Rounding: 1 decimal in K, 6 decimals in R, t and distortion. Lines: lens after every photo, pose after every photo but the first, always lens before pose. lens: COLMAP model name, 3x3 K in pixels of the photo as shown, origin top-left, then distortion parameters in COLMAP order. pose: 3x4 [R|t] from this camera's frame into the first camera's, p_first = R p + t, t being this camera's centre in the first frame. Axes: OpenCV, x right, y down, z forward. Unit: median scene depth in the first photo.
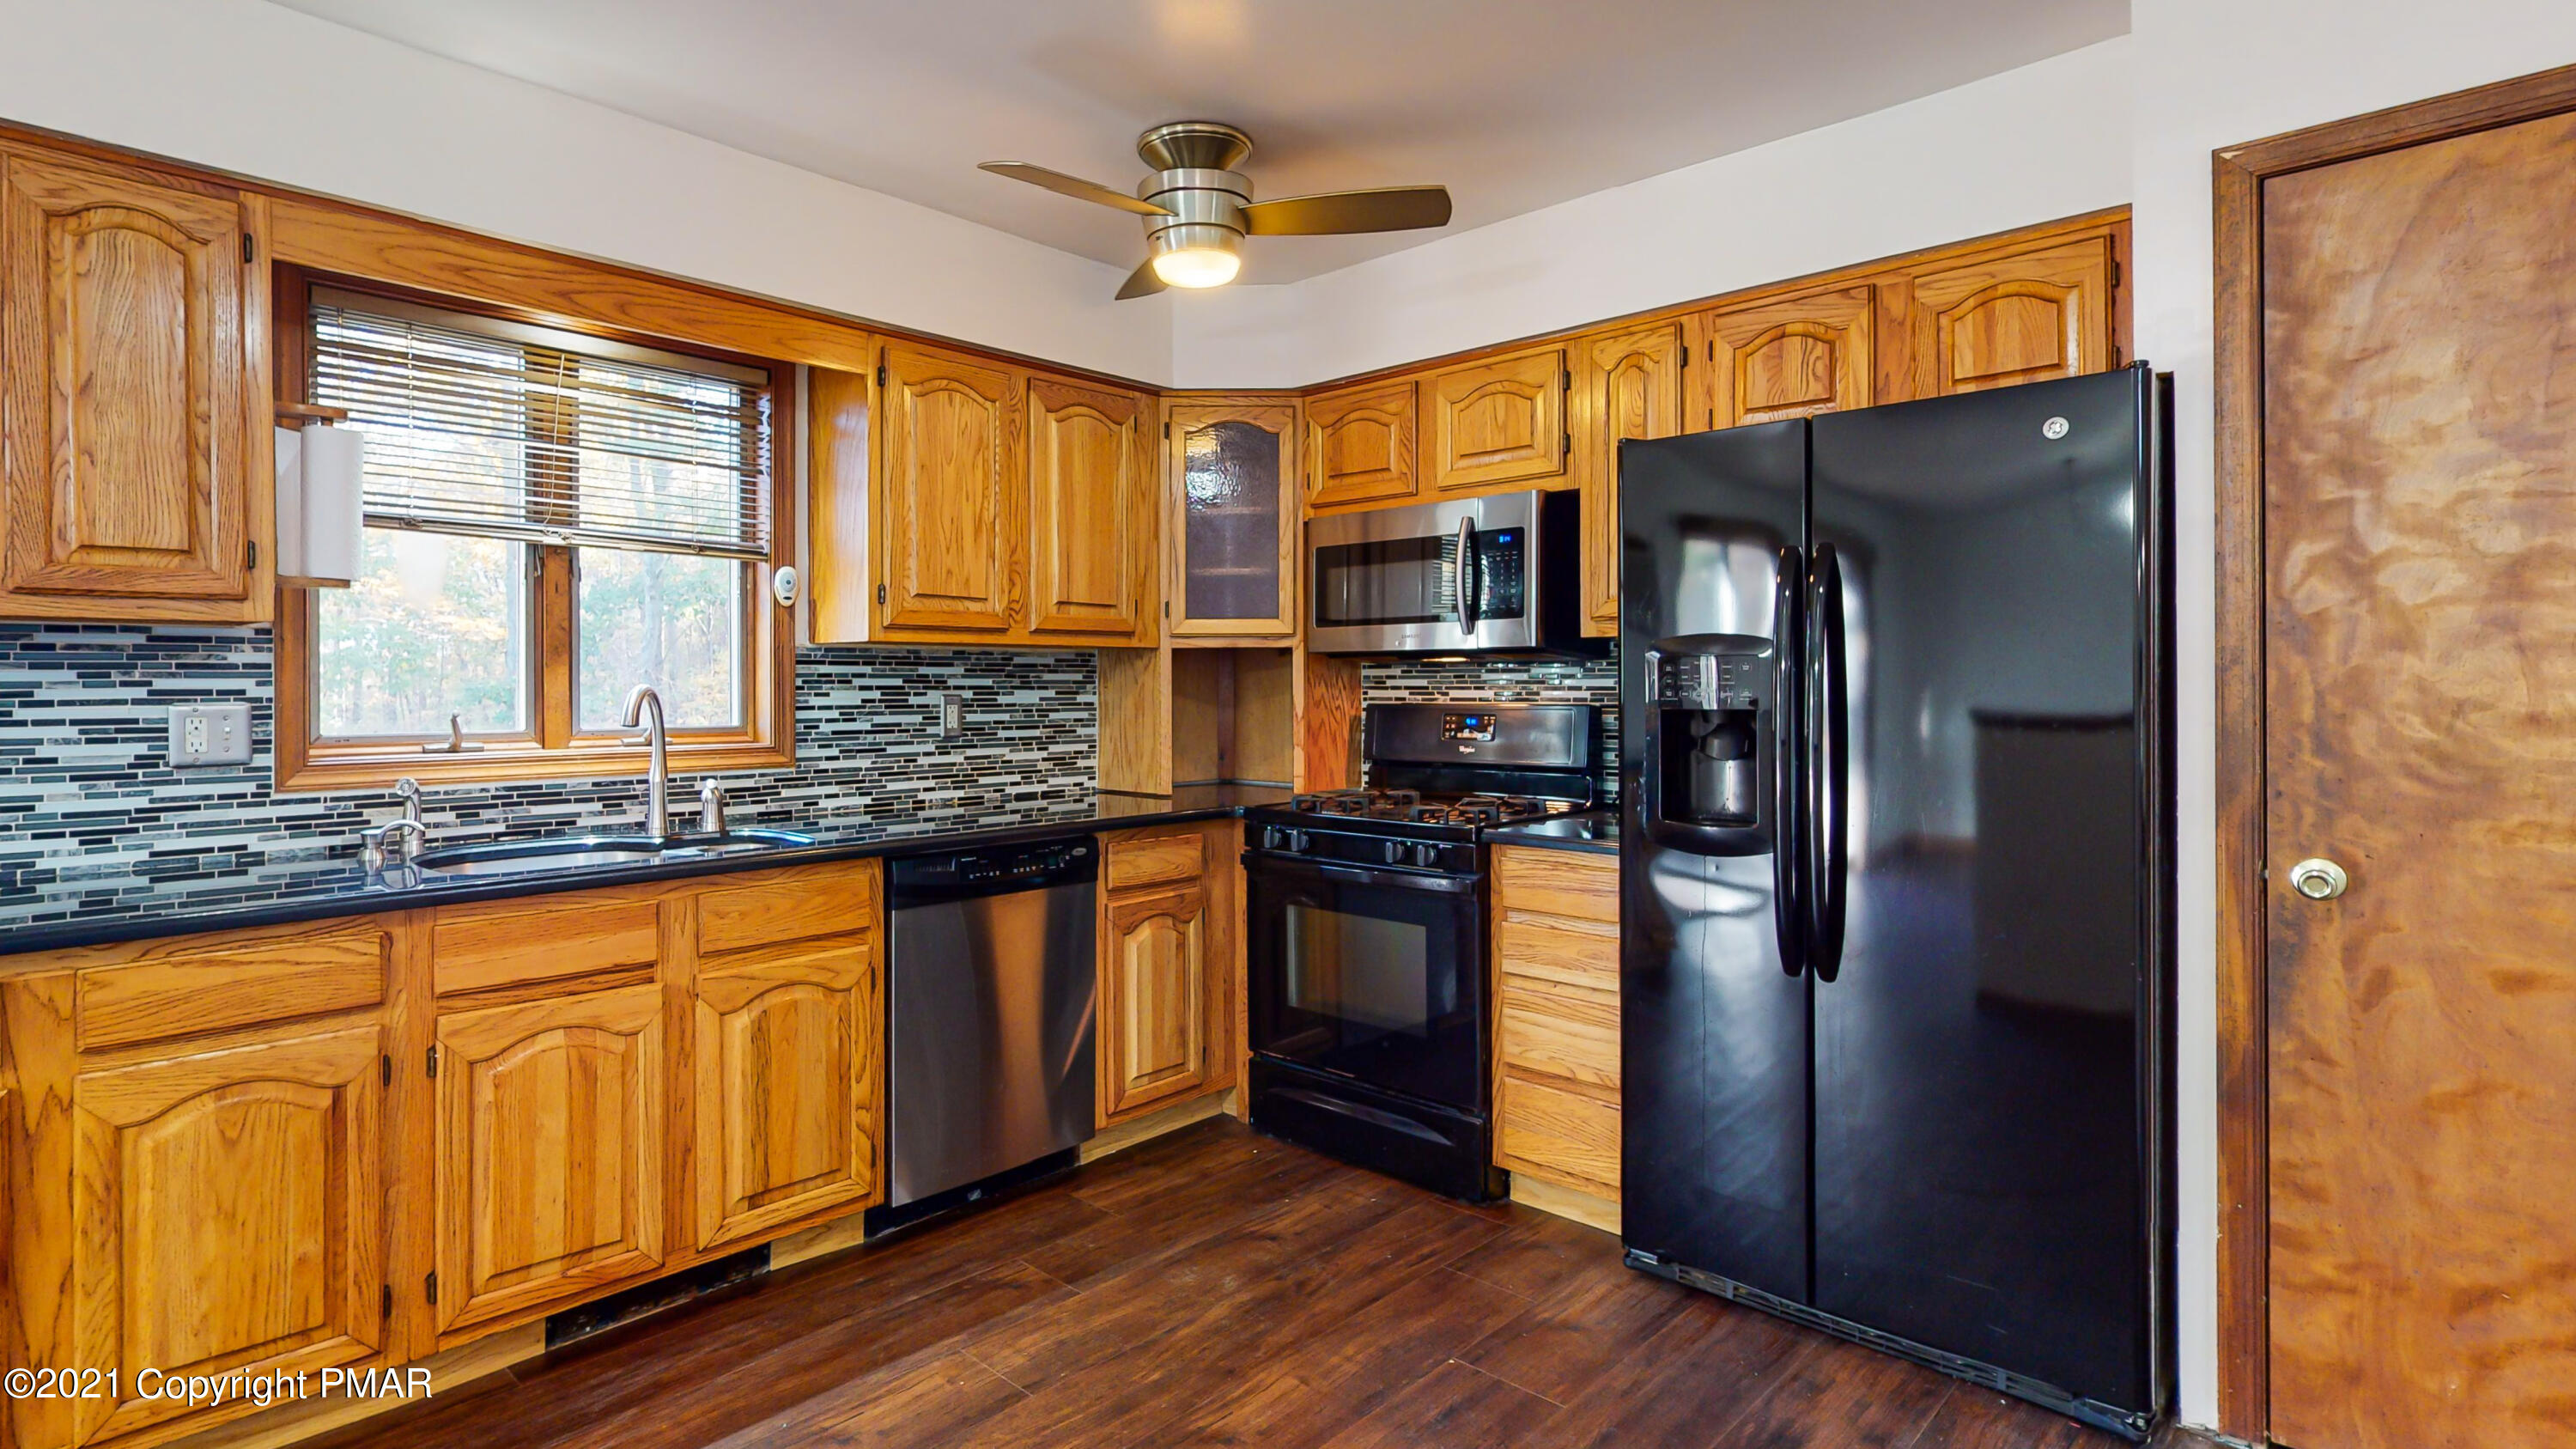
lens RADIAL K [[1269.1, 0, 1204.0], [0, 1269.1, 703.4], [0, 0, 1]] dist [0.008474, -0.002162]
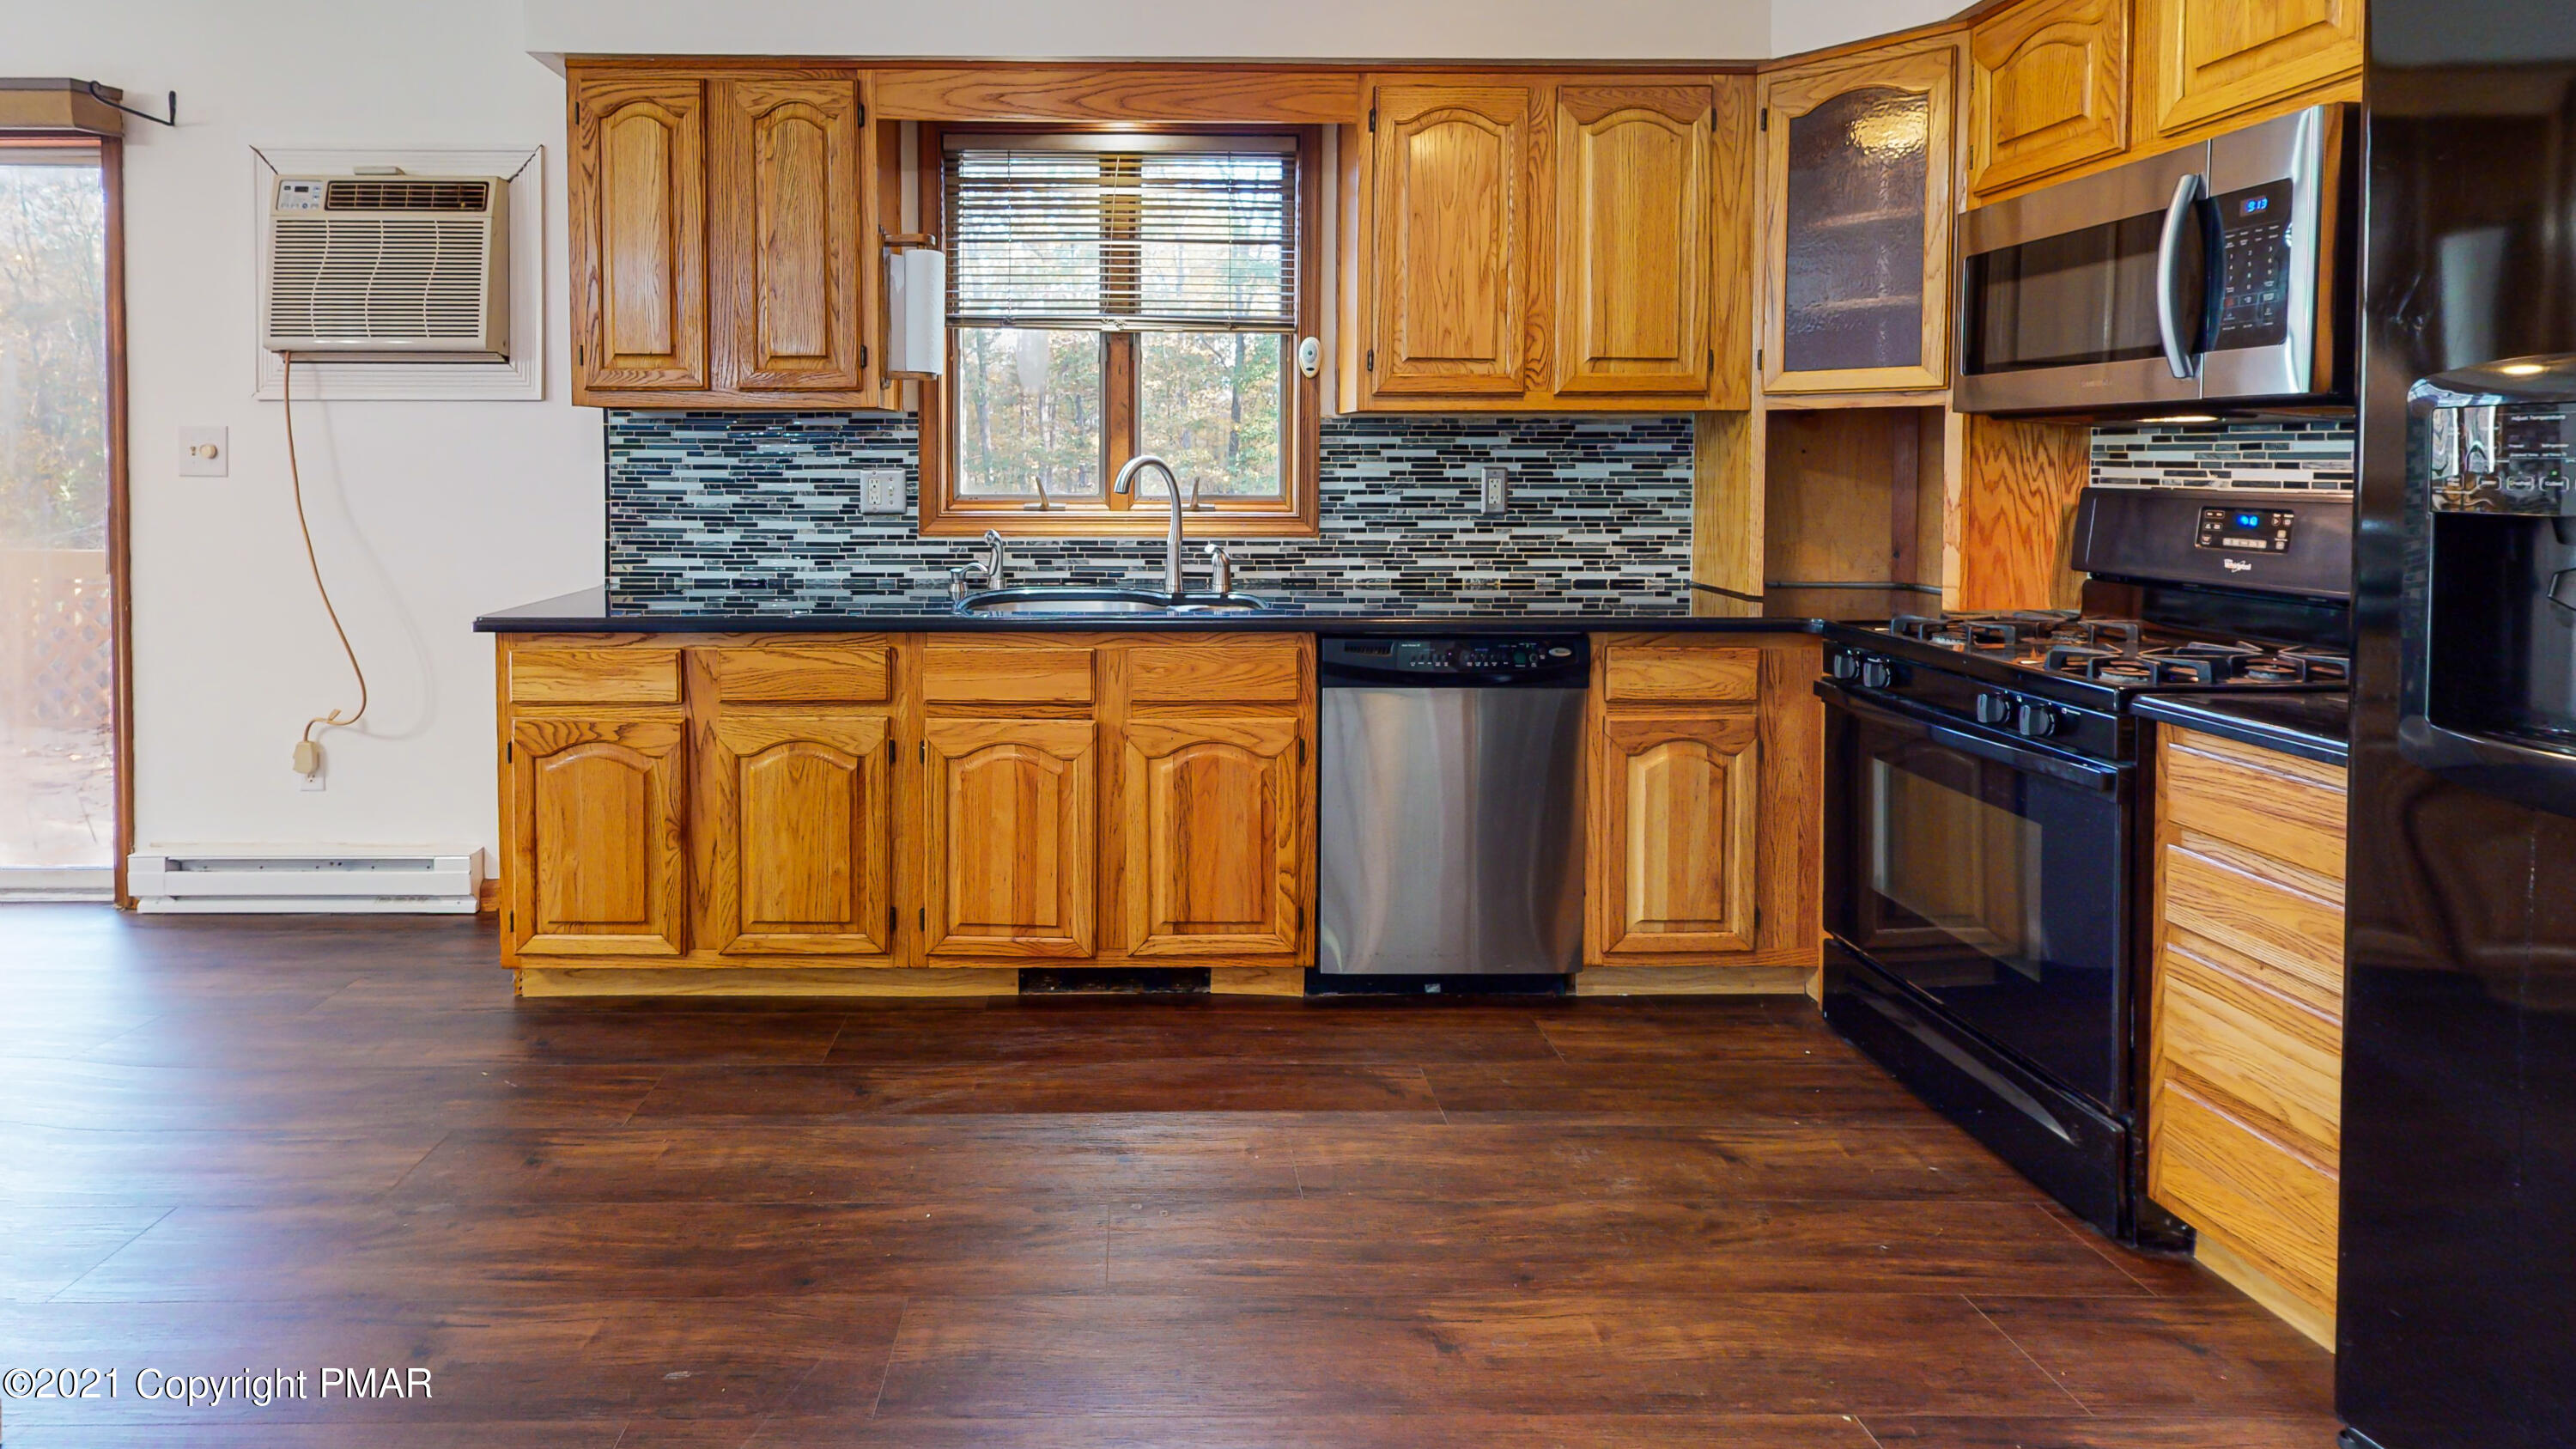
lens RADIAL K [[1179.1, 0, 1128.0], [0, 1179.1, 635.0], [0, 0, 1]] dist [-0.000591, -0.000317]
pose [[0.705159, 0.110226, -0.700430, 0.251139], [-0.013227, 0.989716, 0.142434, -0.005479], [0.708926, -0.091174, 0.699365, 0.225245]]
